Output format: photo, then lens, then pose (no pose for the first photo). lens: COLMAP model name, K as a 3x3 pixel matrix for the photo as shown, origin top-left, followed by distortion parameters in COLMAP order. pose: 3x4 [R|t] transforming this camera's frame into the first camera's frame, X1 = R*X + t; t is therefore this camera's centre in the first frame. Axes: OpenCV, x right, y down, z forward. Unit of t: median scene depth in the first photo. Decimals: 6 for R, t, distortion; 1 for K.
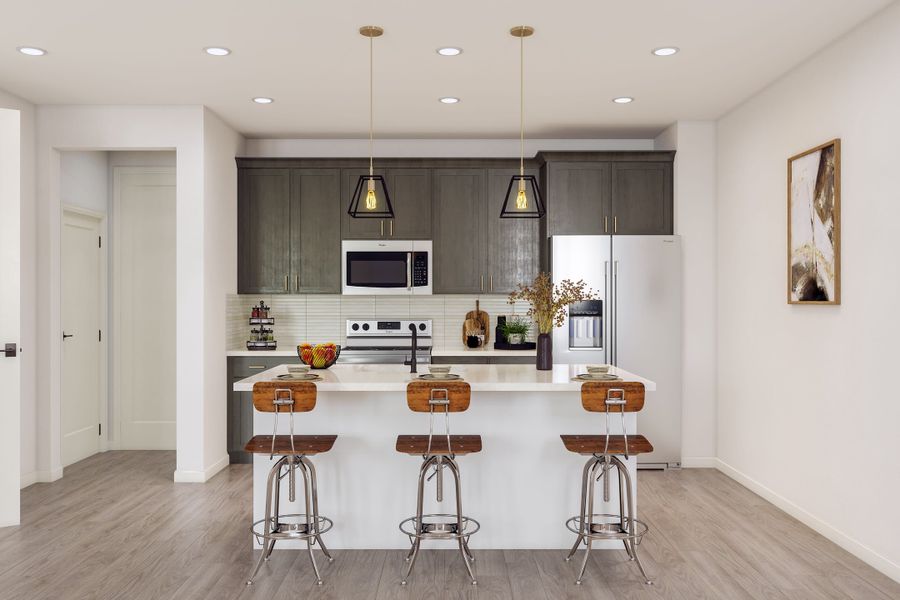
lens RADIAL K [[777.2, 0, 450.0], [0, 777.2, 300.0], [0, 0, 1]] dist [-0.000486, -0.004650]
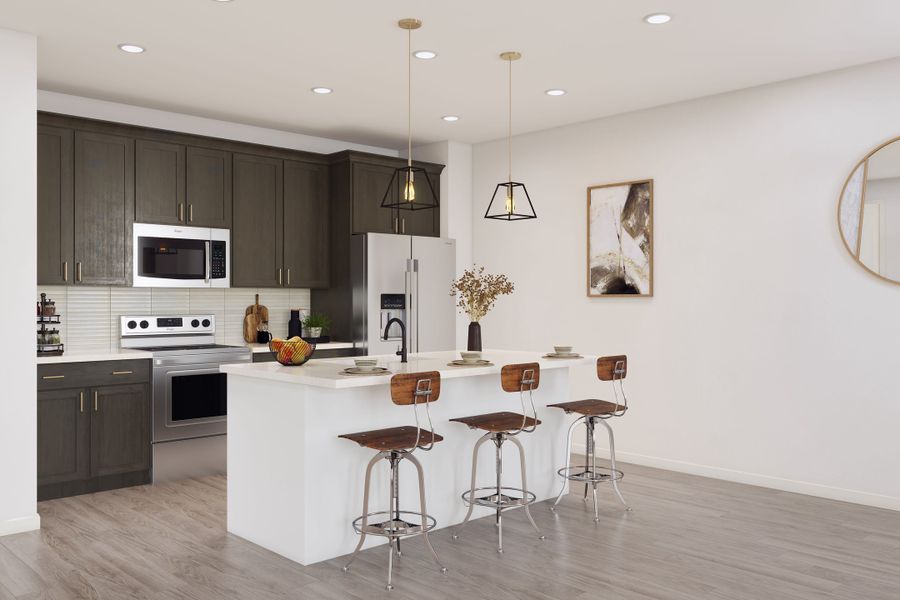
lens RADIAL K [[777.2, 0, 450.0], [0, 777.2, 300.0], [0, 0, 1]] dist [-0.000486, -0.004650]
pose [[0.725554, 0.000068, 0.688165, -0.521670], [0.000173, 1.000000, -0.000281, 0.008879], [-0.688165, 0.000323, 0.725554, 0.160999]]
